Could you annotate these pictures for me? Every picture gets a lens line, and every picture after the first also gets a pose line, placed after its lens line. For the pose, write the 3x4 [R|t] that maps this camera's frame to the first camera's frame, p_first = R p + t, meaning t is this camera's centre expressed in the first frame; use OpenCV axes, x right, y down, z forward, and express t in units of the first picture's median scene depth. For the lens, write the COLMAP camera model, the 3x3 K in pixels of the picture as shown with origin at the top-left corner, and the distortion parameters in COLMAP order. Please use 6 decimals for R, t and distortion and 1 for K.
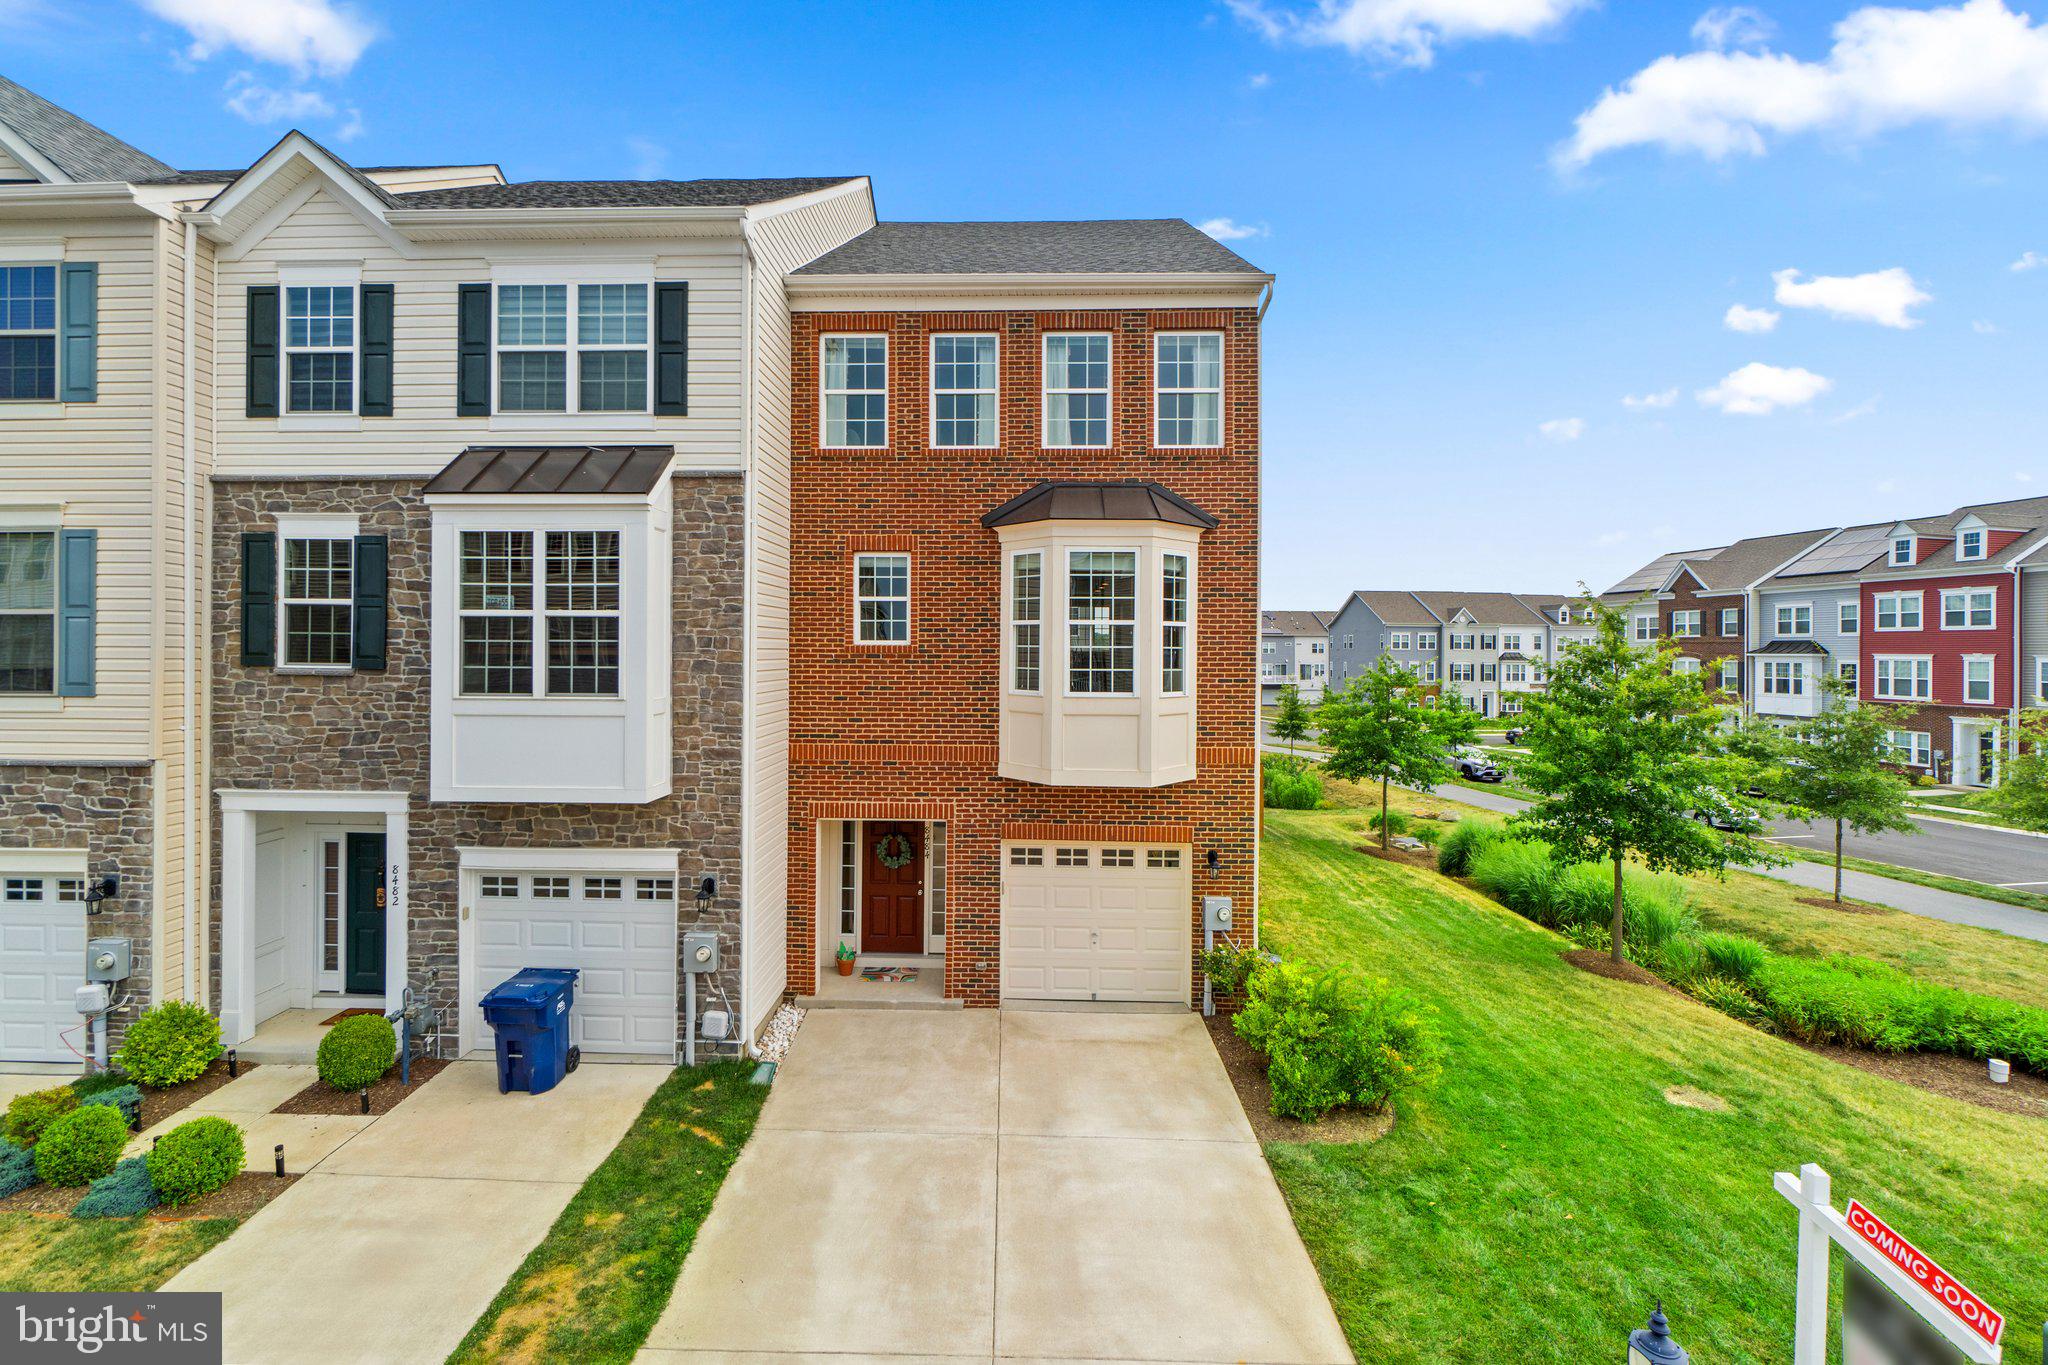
lens RADIAL K [[890.5, 0, 1024.0], [0, 890.5, 682.5], [0, 0, 1]] dist [-0.000967, -0.000098]
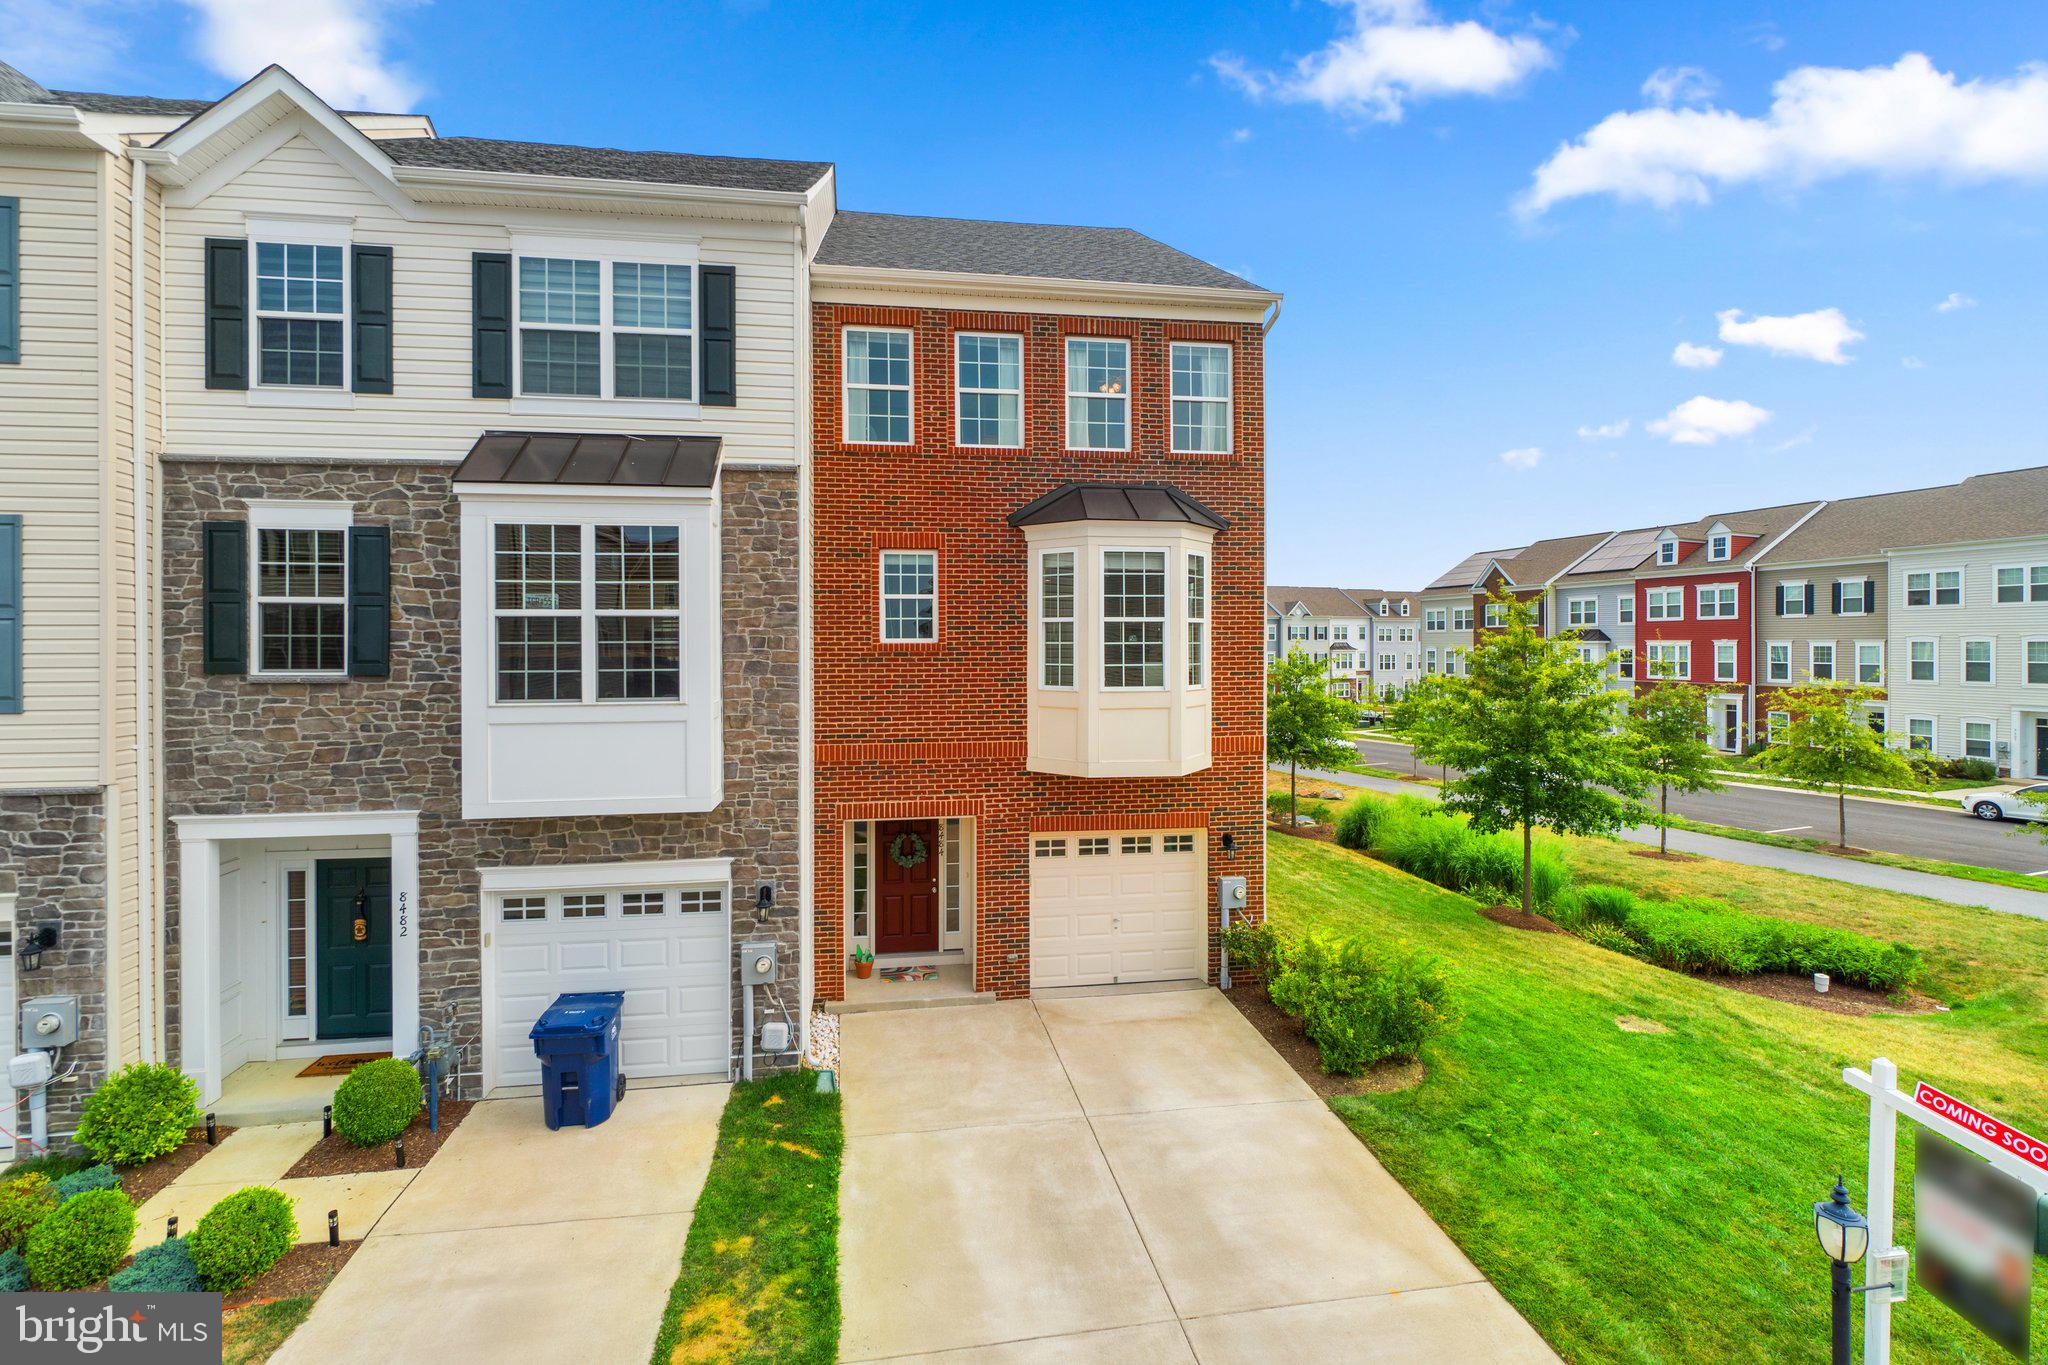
lens RADIAL K [[889.6, 0, 1021.7], [0, 889.6, 679.5], [0, 0, 1]] dist [-0.002752, 0.000144]
pose [[0.983474, -0.016372, 0.180310, -0.248261], [0.015506, 0.999860, 0.006210, -0.006236], [-0.180386, -0.003311, 0.983590, 0.000822]]
